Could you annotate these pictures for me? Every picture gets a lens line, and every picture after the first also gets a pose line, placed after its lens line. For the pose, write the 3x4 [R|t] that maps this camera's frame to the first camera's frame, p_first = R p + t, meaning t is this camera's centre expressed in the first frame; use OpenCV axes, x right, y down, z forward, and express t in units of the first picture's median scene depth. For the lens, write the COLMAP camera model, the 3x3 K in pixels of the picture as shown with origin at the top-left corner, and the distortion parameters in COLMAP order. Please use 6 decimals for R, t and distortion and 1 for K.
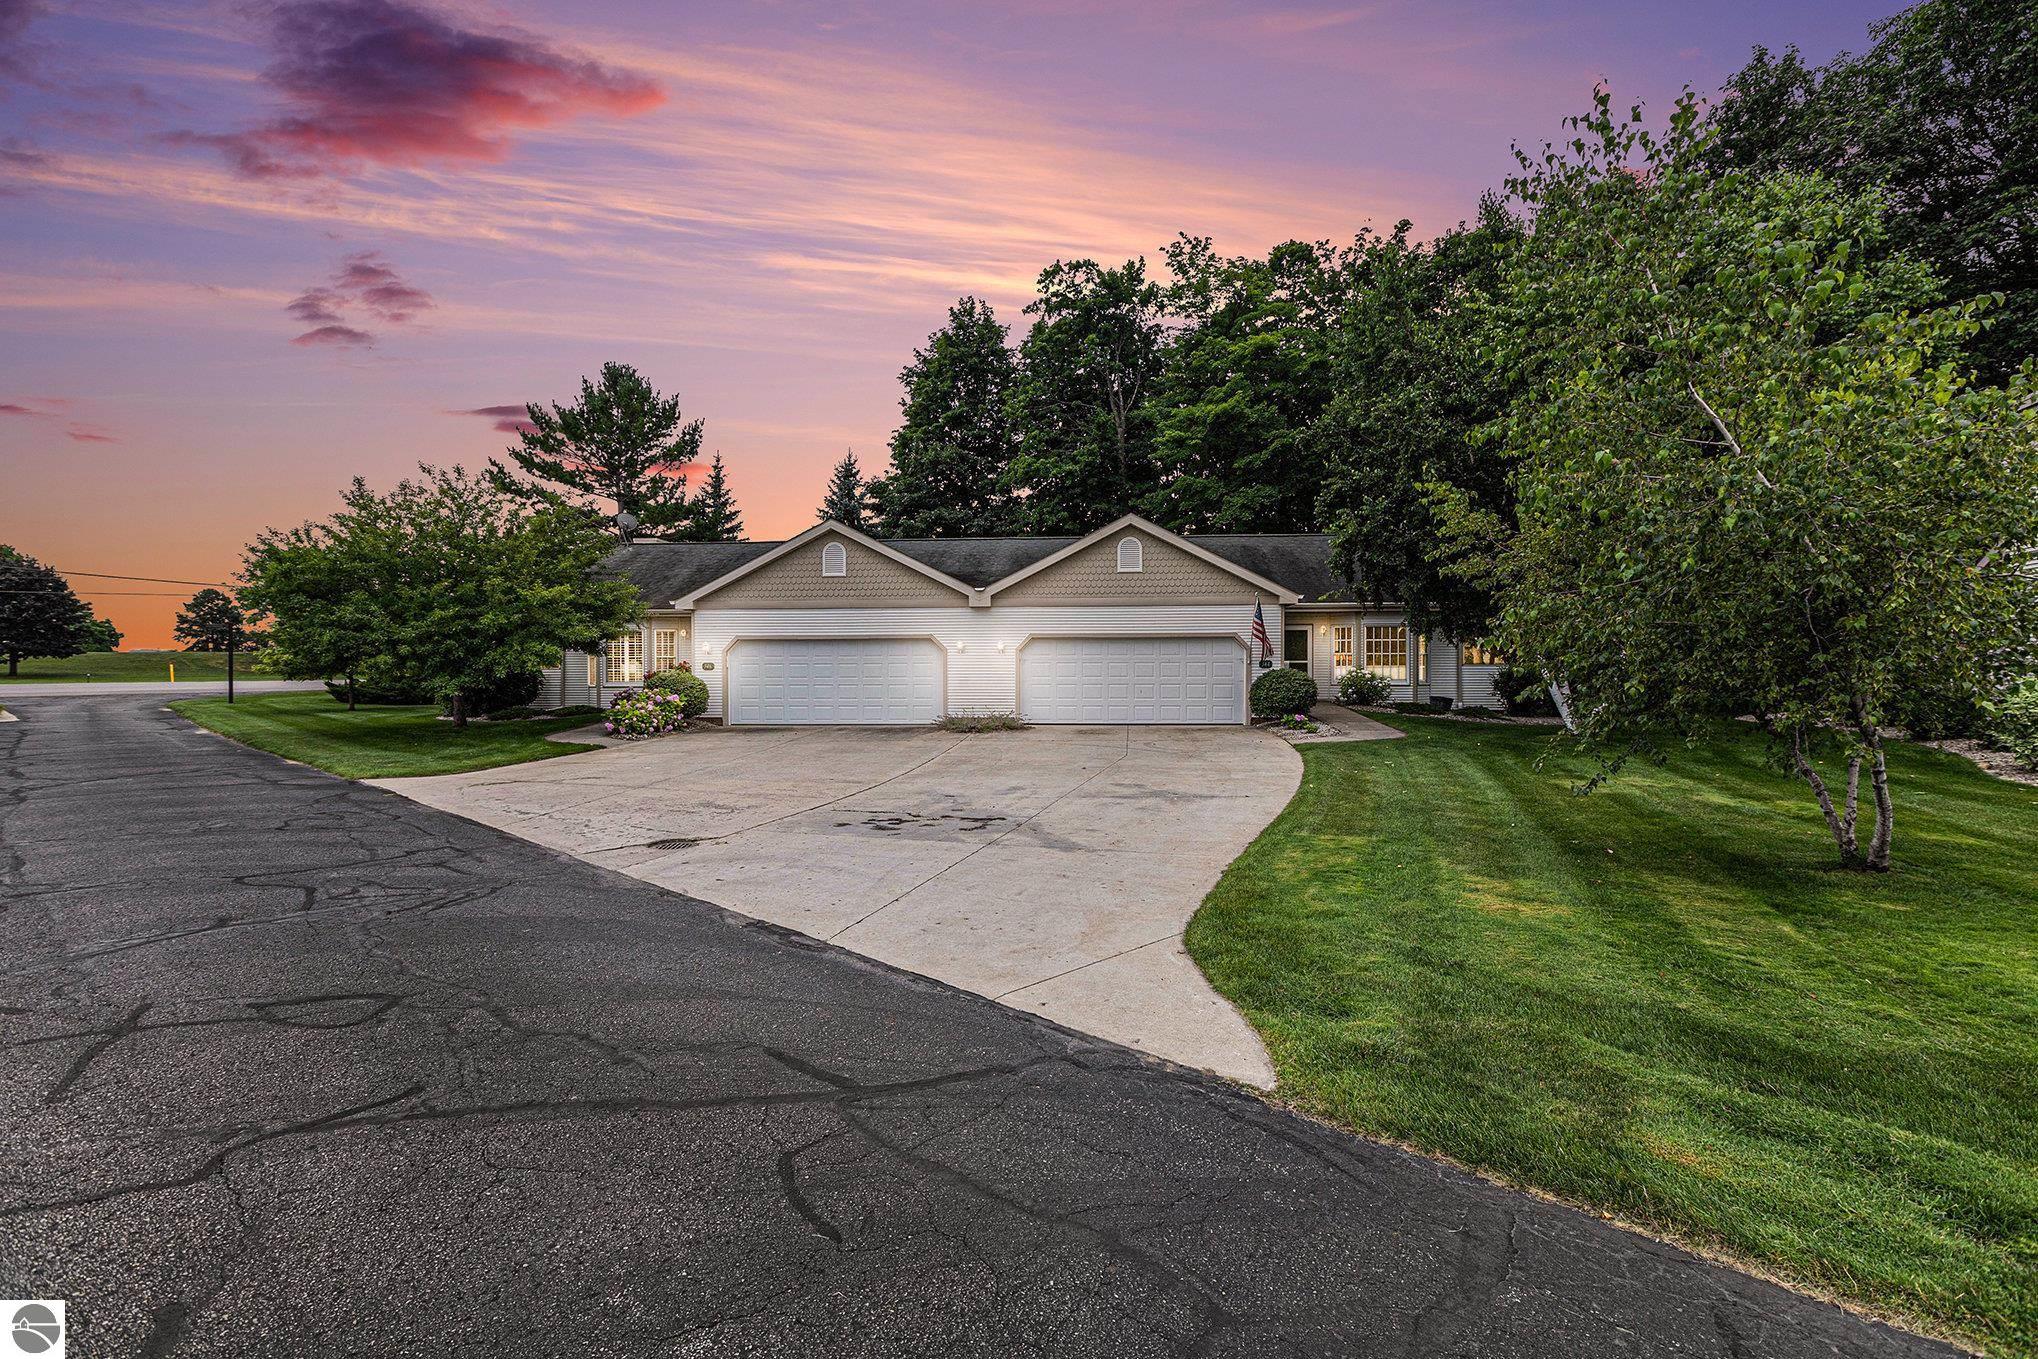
lens RADIAL K [[911.5, 0, 1019.0], [0, 911.5, 679.5], [0, 0, 1]] dist [-0.000818, -0.000141]
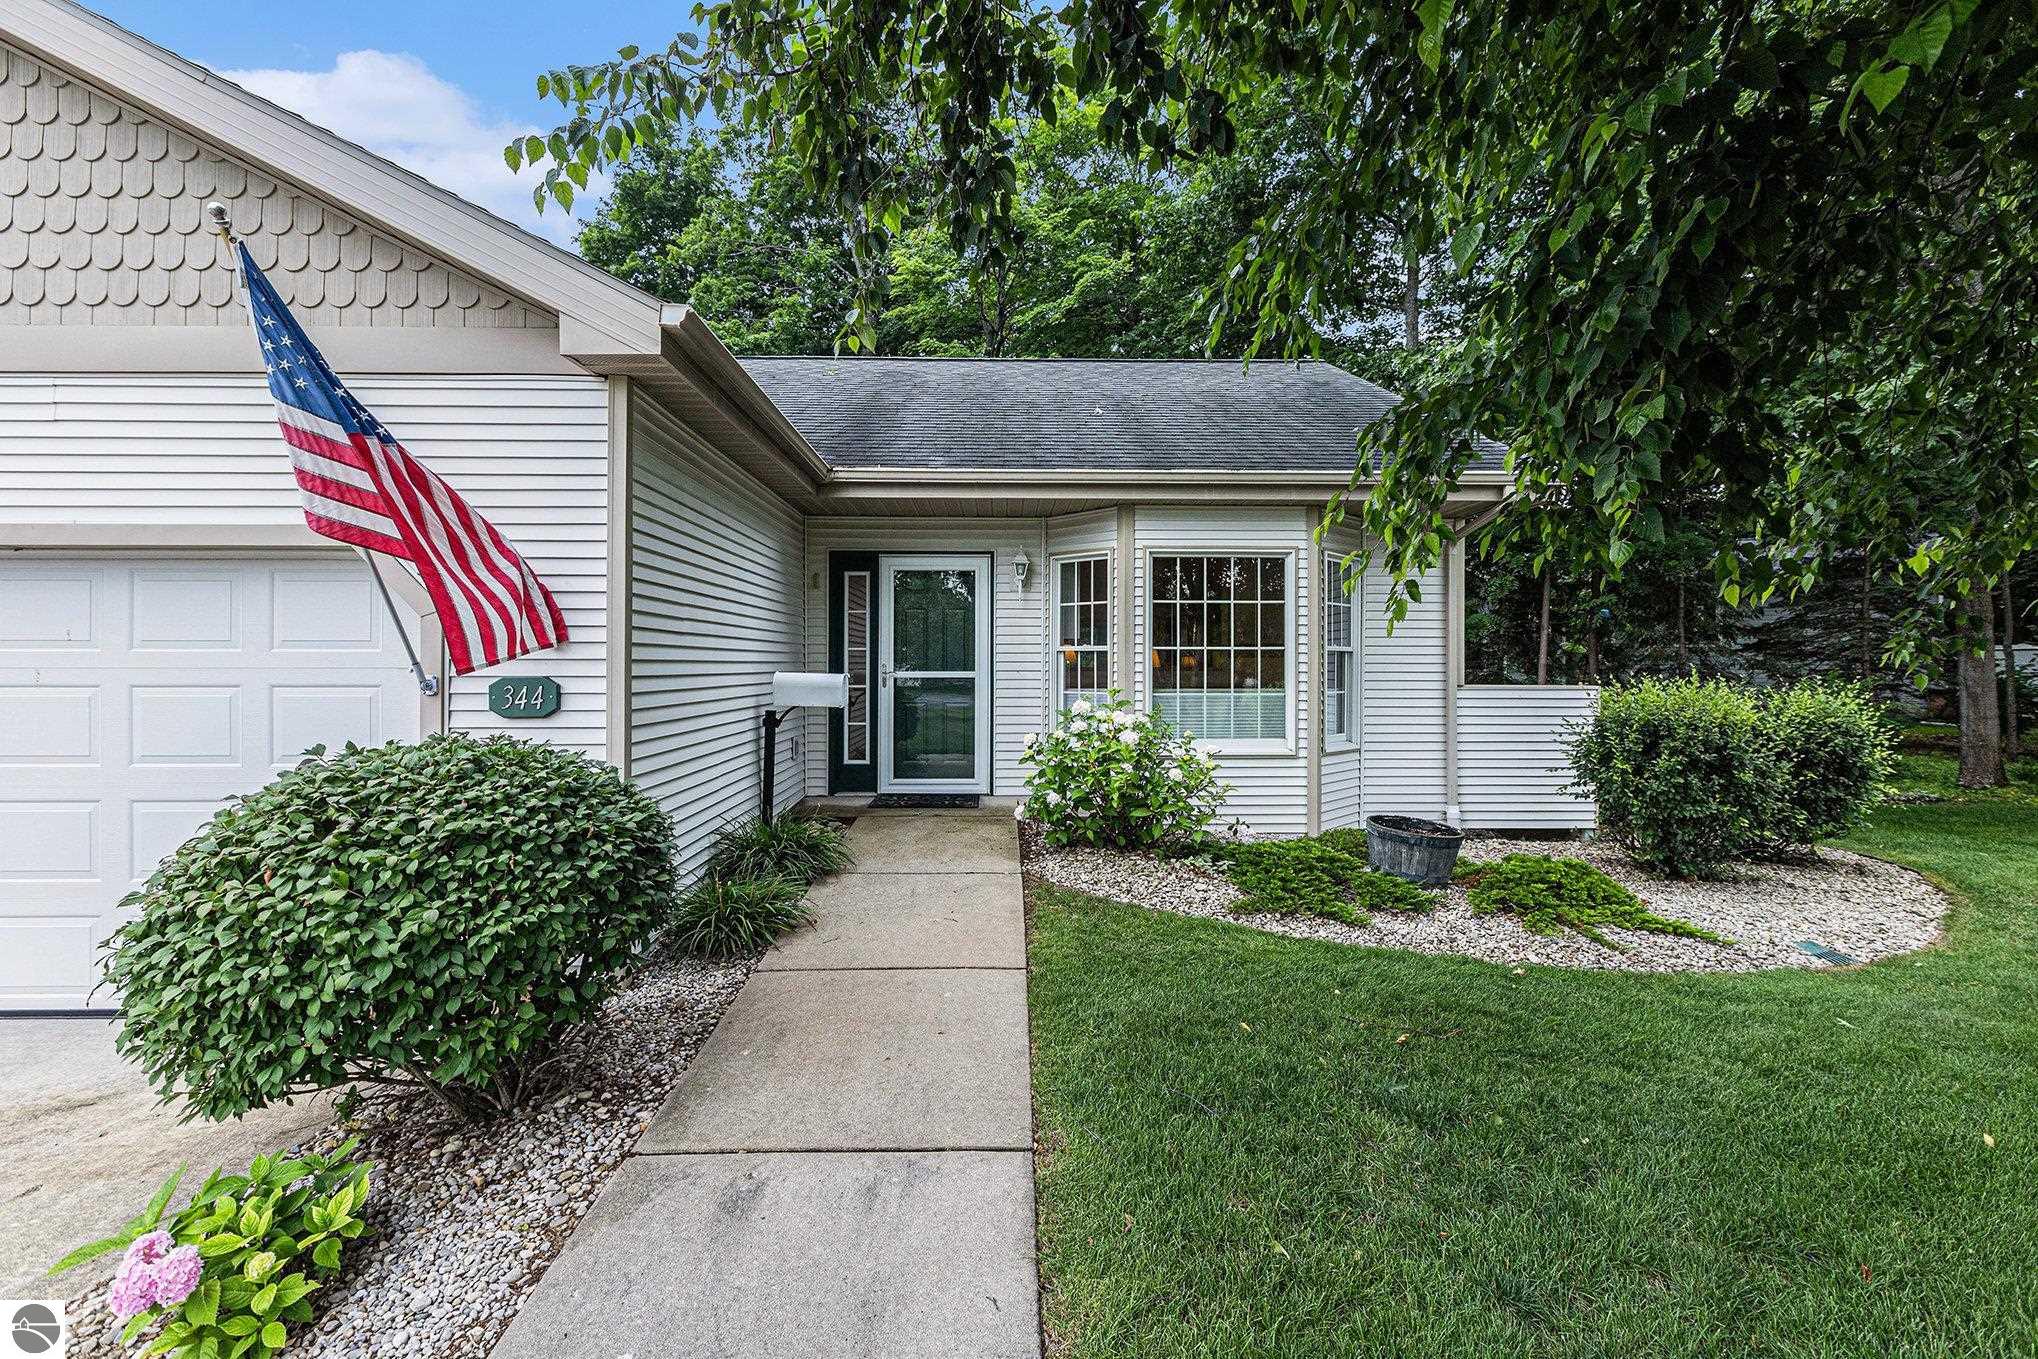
lens RADIAL K [[911.5, 0, 1019.0], [0, 911.5, 679.5], [0, 0, 1]] dist [-0.000818, -0.000141]
pose [[0.996766, 0.000250, 0.080355, 0.309940], [-0.000107, 0.999998, -0.001780, -0.016596], [-0.080355, 0.001765, 0.996765, 0.701983]]
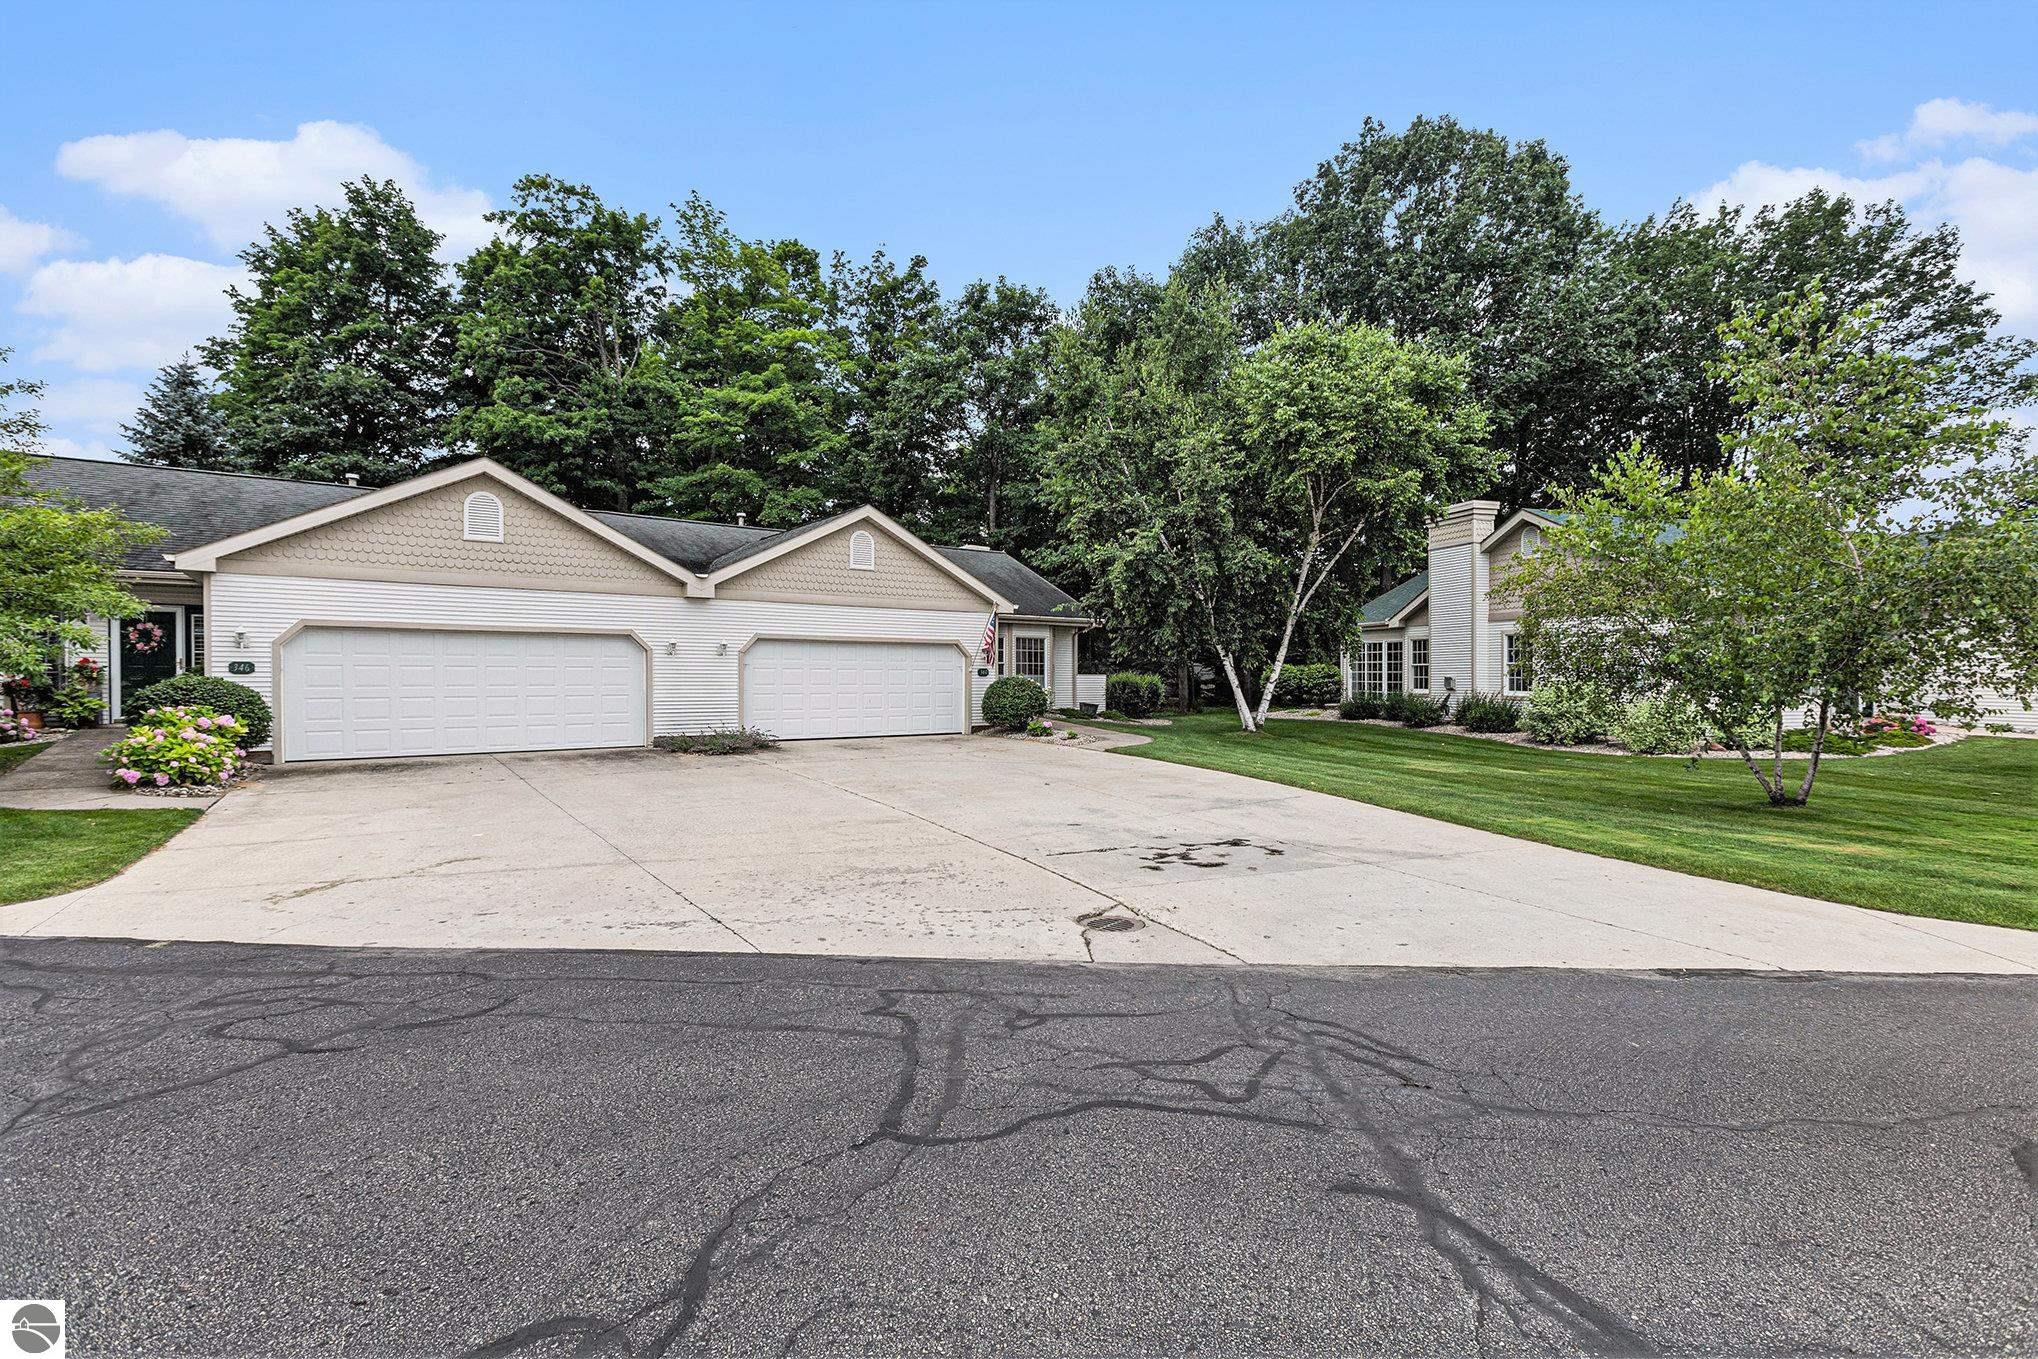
lens RADIAL K [[886.9, 0, 1019.7], [0, 886.9, 714.4], [0, 0, 1]] dist [-0.001035, -0.000325]
pose [[0.768060, -0.021683, 0.640011, -0.286452], [-0.001750, 0.999352, 0.035958, -0.004709], [-0.640375, -0.028738, 0.767524, 0.188620]]
